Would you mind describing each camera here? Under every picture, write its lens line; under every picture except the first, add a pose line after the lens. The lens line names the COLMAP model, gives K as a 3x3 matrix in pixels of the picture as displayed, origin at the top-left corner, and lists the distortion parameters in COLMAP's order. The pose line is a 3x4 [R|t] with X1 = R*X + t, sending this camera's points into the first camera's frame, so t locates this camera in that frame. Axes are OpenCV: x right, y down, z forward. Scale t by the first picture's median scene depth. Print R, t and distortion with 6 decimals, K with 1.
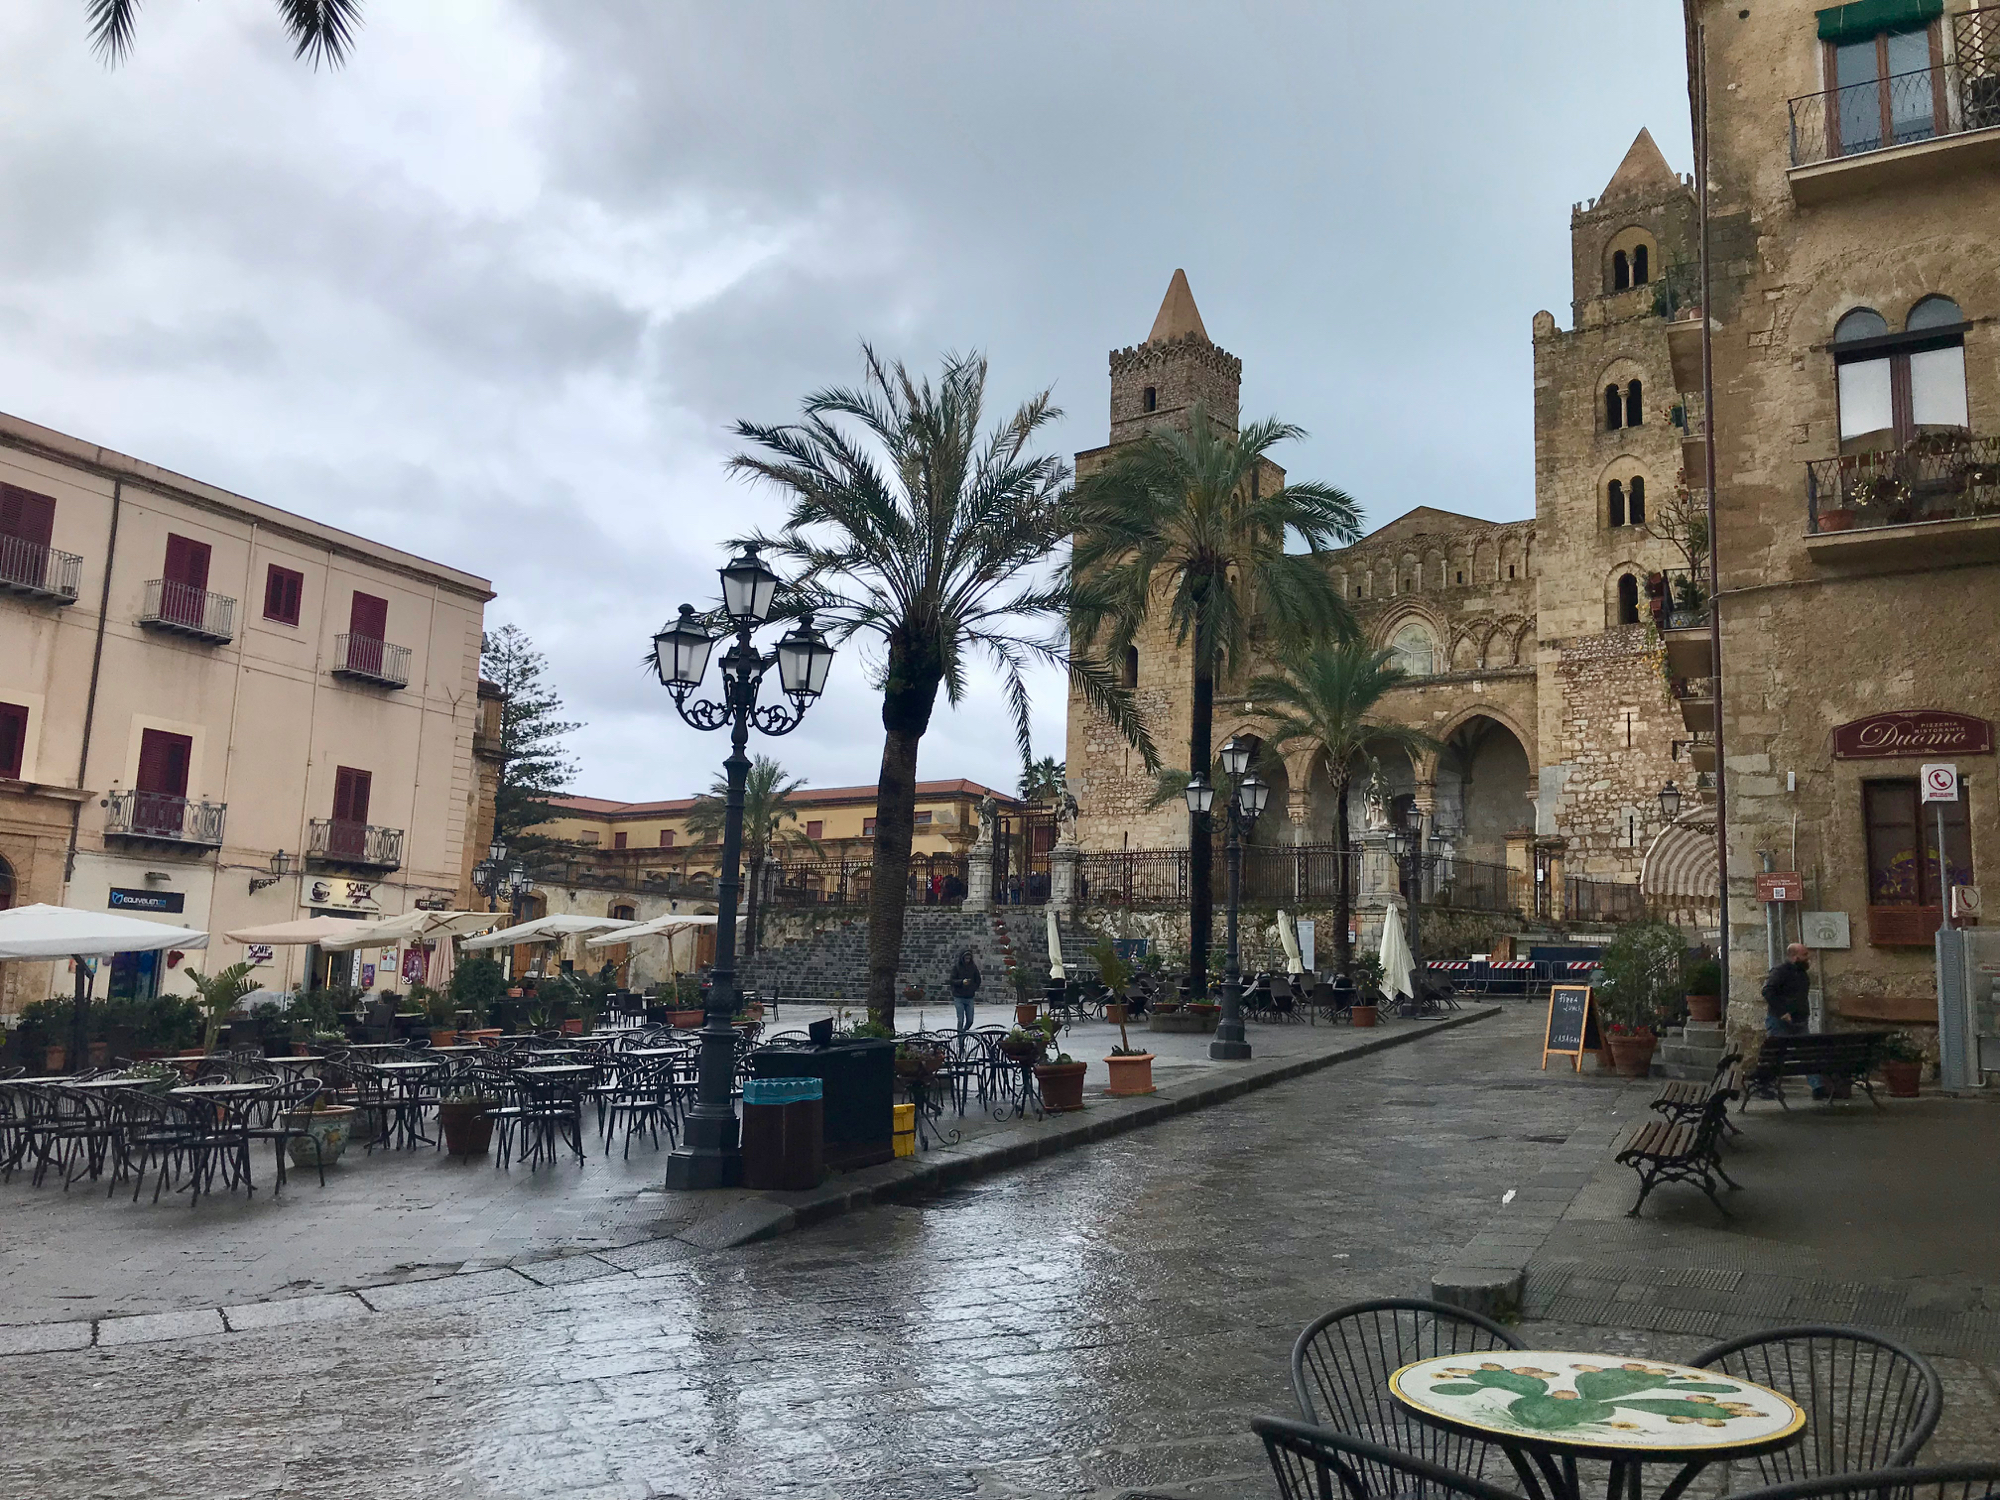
lens RADIAL K [[1622.9, 0, 1000.0], [0, 1622.9, 750.0], [0, 0, 1]] dist [0.139893, -0.397059]
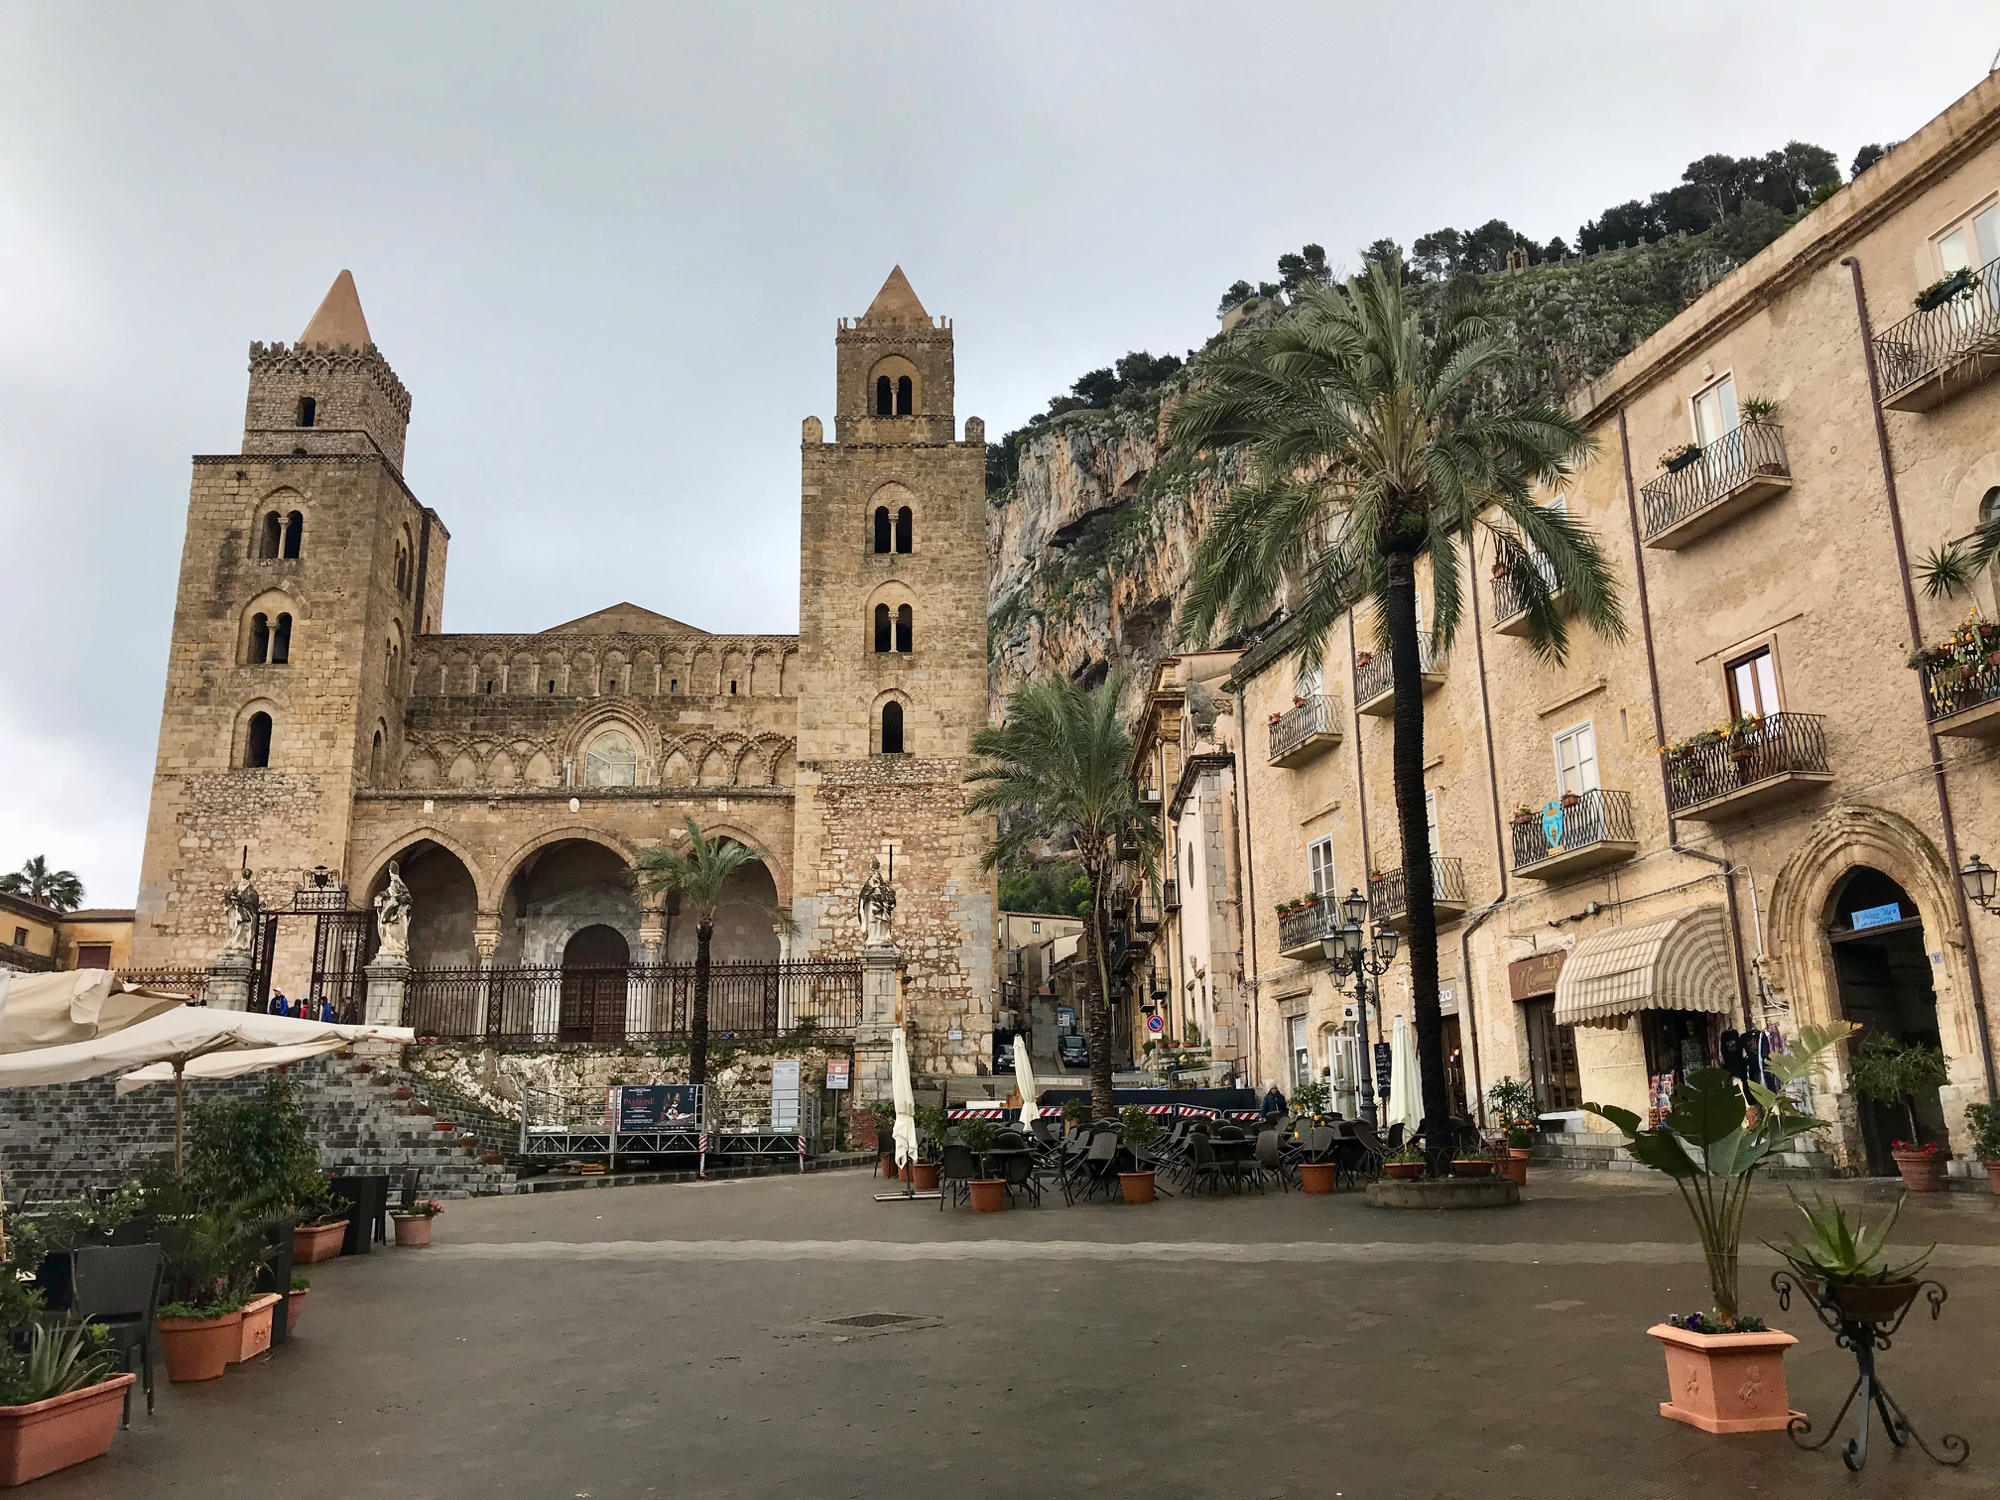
lens RADIAL K [[1622.9, 0, 1000.0], [0, 1622.9, 750.0], [0, 0, 1]] dist [0.139893, -0.397059]
pose [[0.772463, 0.119989, 0.623622, -0.152912], [-0.057655, 0.991184, -0.119294, 0.029540], [-0.632437, 0.056195, 0.772570, 0.217694]]
